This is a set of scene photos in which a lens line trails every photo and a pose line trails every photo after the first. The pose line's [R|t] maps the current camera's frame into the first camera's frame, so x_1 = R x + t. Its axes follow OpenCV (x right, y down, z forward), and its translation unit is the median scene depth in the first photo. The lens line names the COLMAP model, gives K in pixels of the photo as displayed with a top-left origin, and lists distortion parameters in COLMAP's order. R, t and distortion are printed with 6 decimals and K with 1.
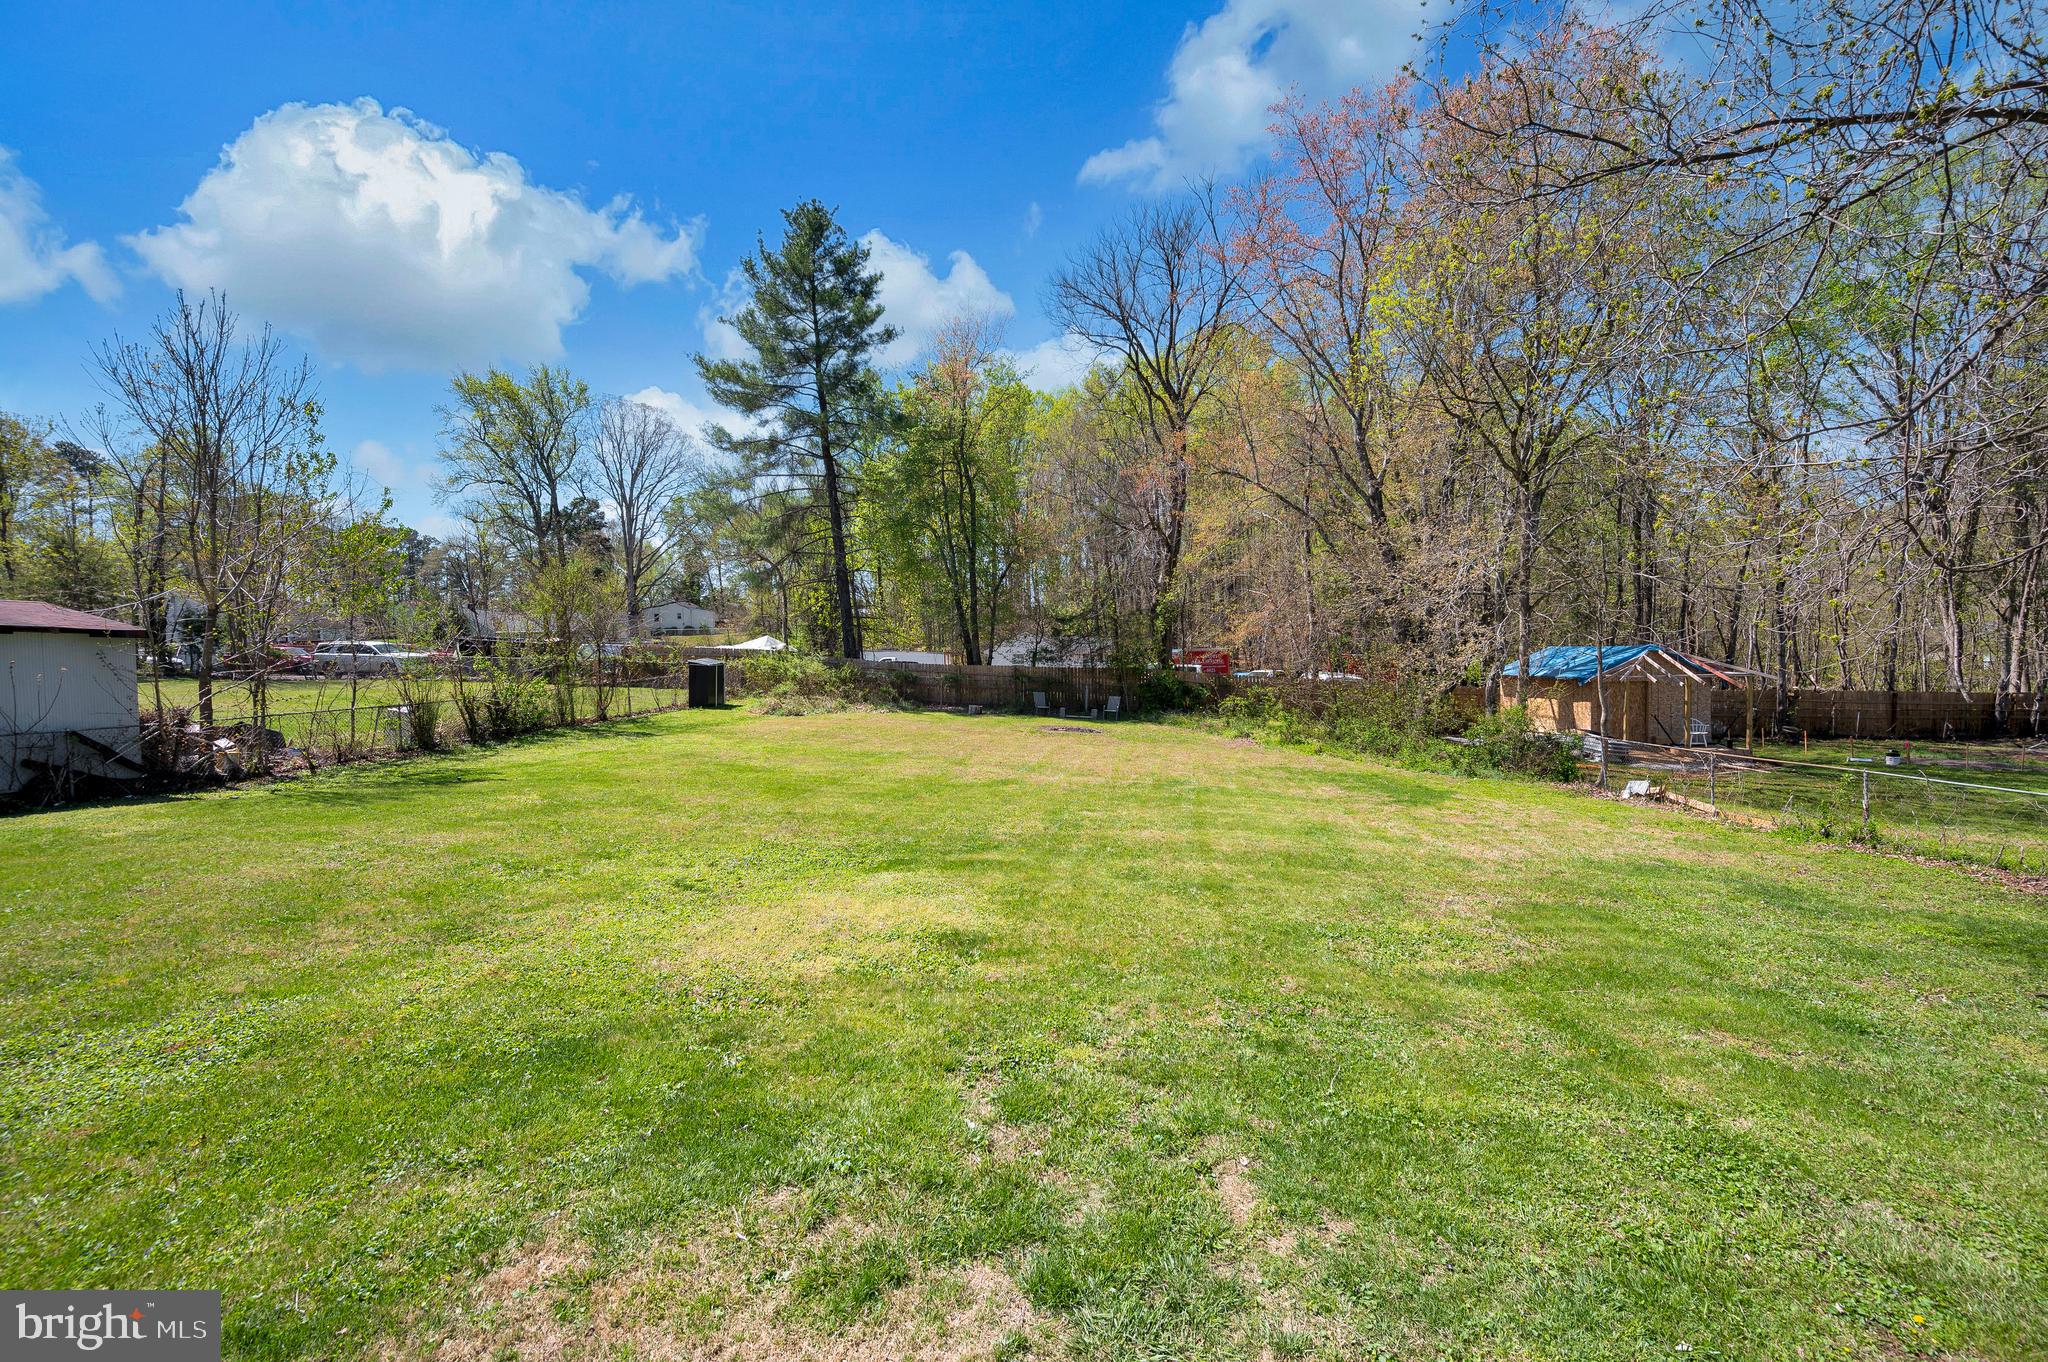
lens RADIAL K [[840.4, 0, 1032.5], [0, 840.4, 663.0], [0, 0, 1]] dist [-0.001031, -0.000086]
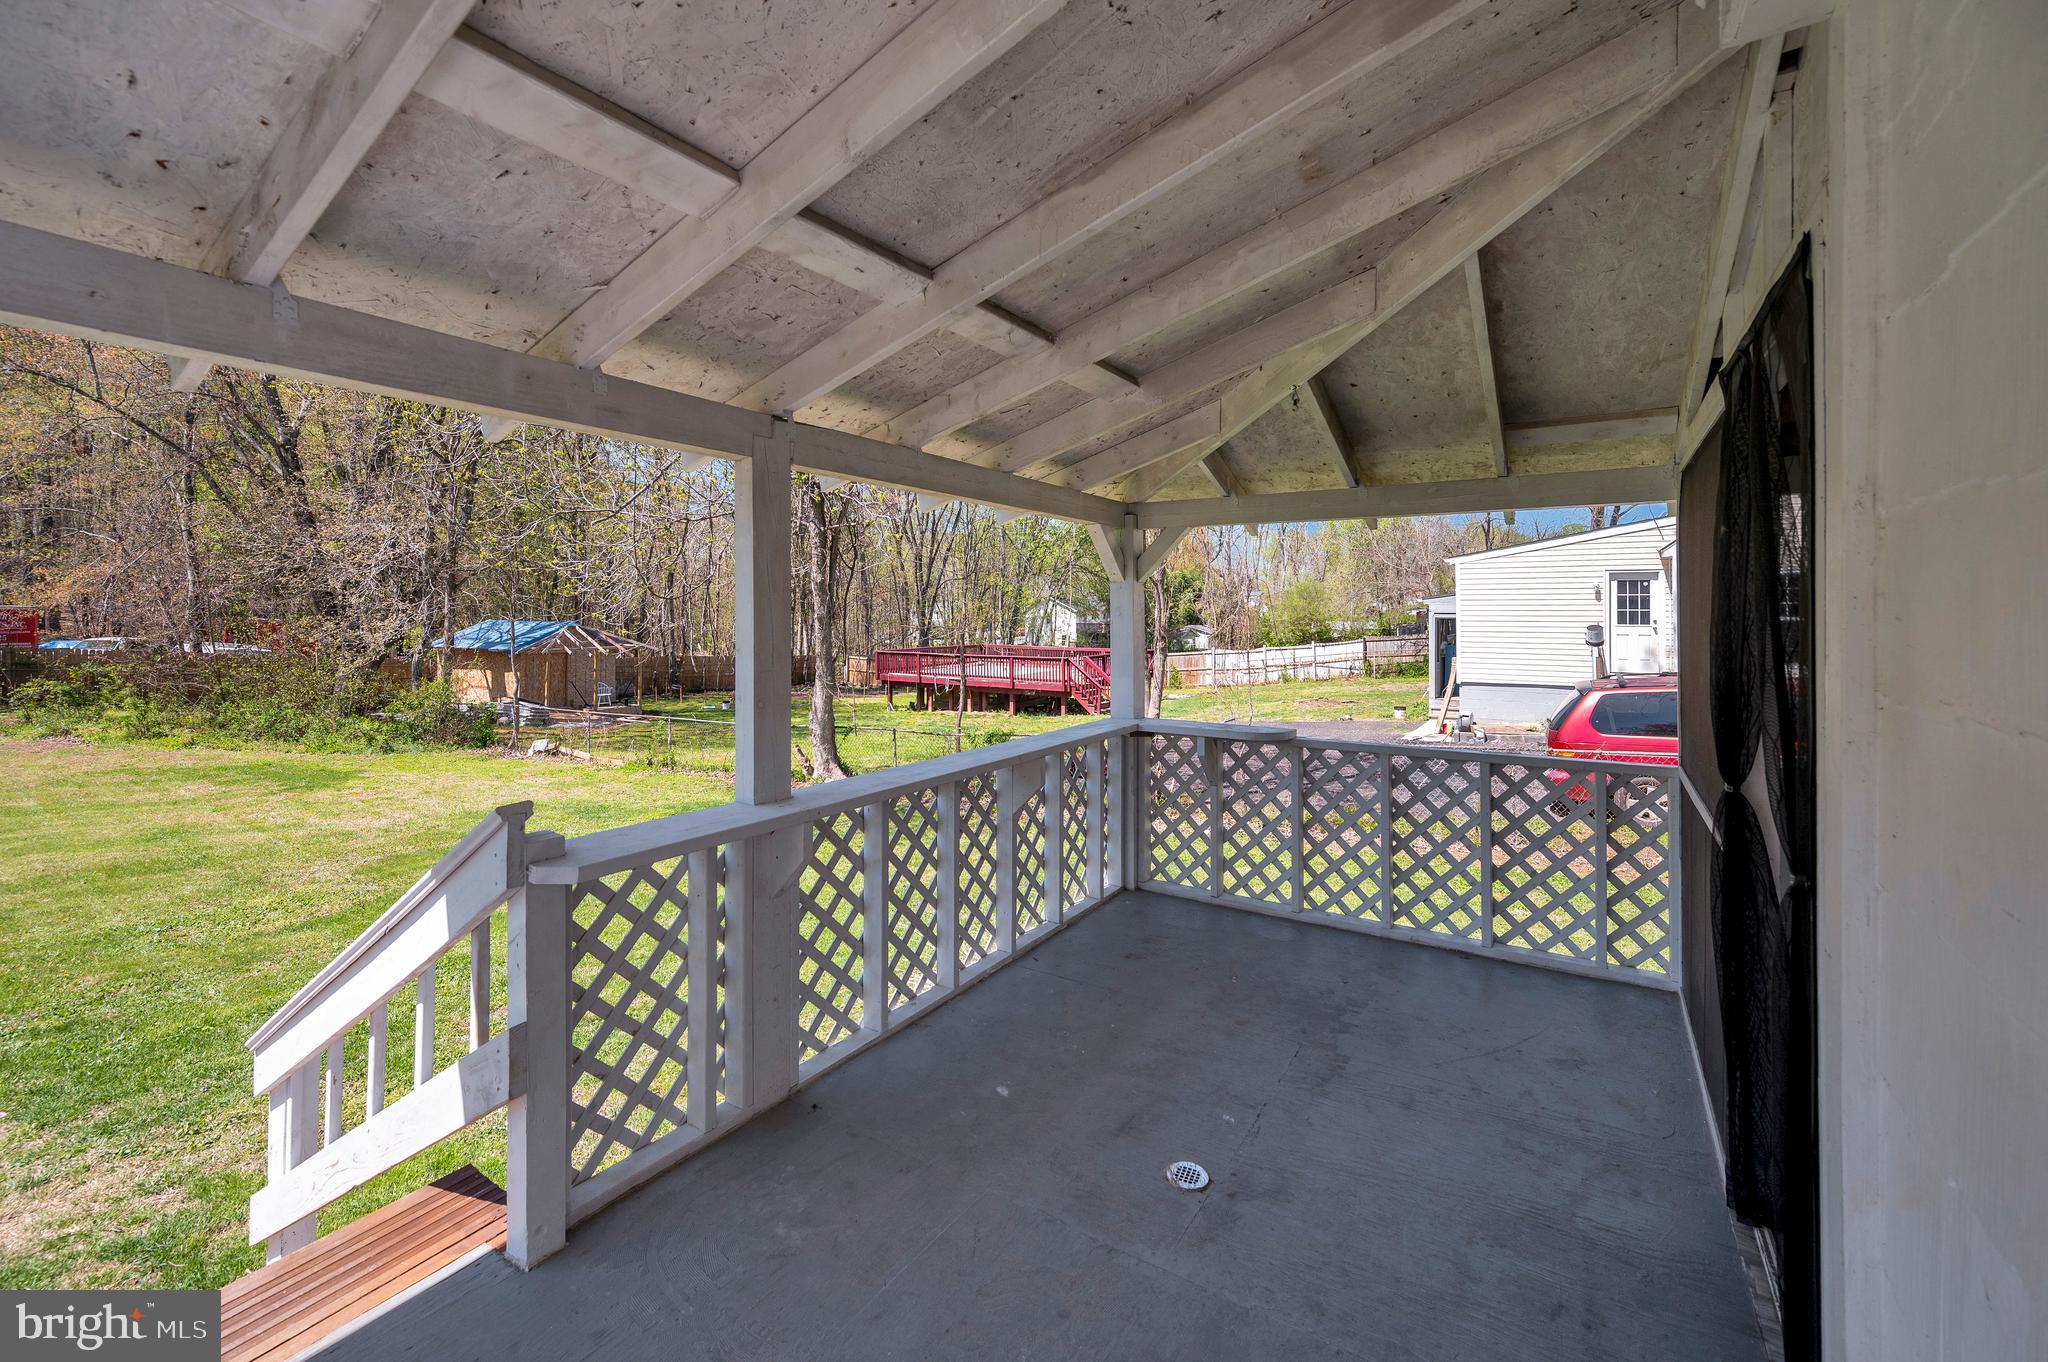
lens RADIAL K [[854.0, 0, 1022.4], [0, 854.0, 607.3], [0, 0, 1]] dist [-0.001173, -0.000118]
pose [[0.466703, 0.031726, 0.883845, -0.022595], [-0.009987, 0.999482, -0.030604, -0.011928], [-0.884358, 0.005456, 0.466778, -0.118924]]
